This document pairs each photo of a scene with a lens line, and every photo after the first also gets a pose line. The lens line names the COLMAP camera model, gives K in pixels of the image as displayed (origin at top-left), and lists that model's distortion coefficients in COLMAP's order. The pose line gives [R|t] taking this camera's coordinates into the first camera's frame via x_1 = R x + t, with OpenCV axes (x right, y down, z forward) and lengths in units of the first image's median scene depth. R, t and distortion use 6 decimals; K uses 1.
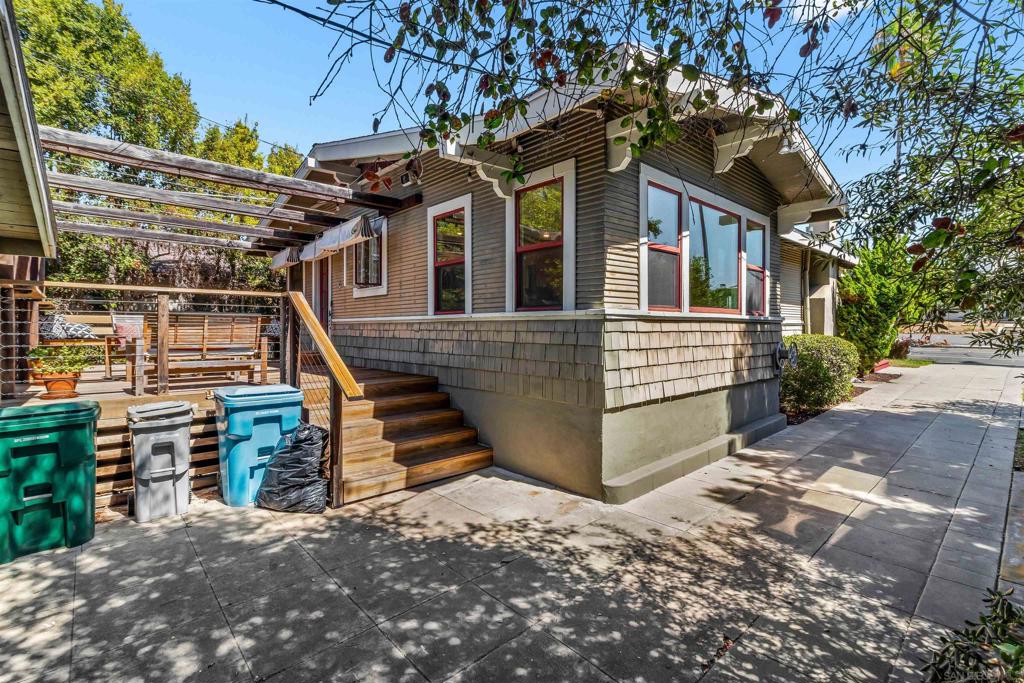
lens RADIAL K [[478.3, 0, 508.1], [0, 478.3, 333.7], [0, 0, 1]] dist [-0.002289, -0.000017]
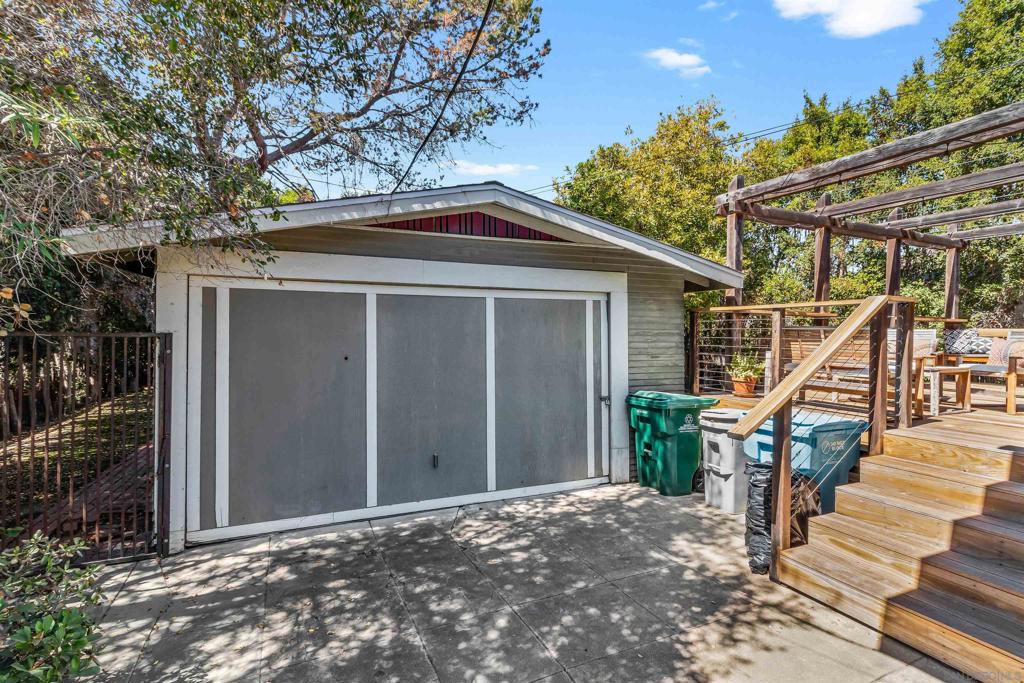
lens RADIAL K [[478.3, 0, 506.7], [0, 478.3, 338.7], [0, 0, 1]] dist [-0.002289, -0.000017]
pose [[-0.300090, 0.001980, -0.953909, 0.585391], [-0.020532, 0.999753, 0.008535, -0.022803], [0.953690, 0.022147, -0.299975, 0.960176]]
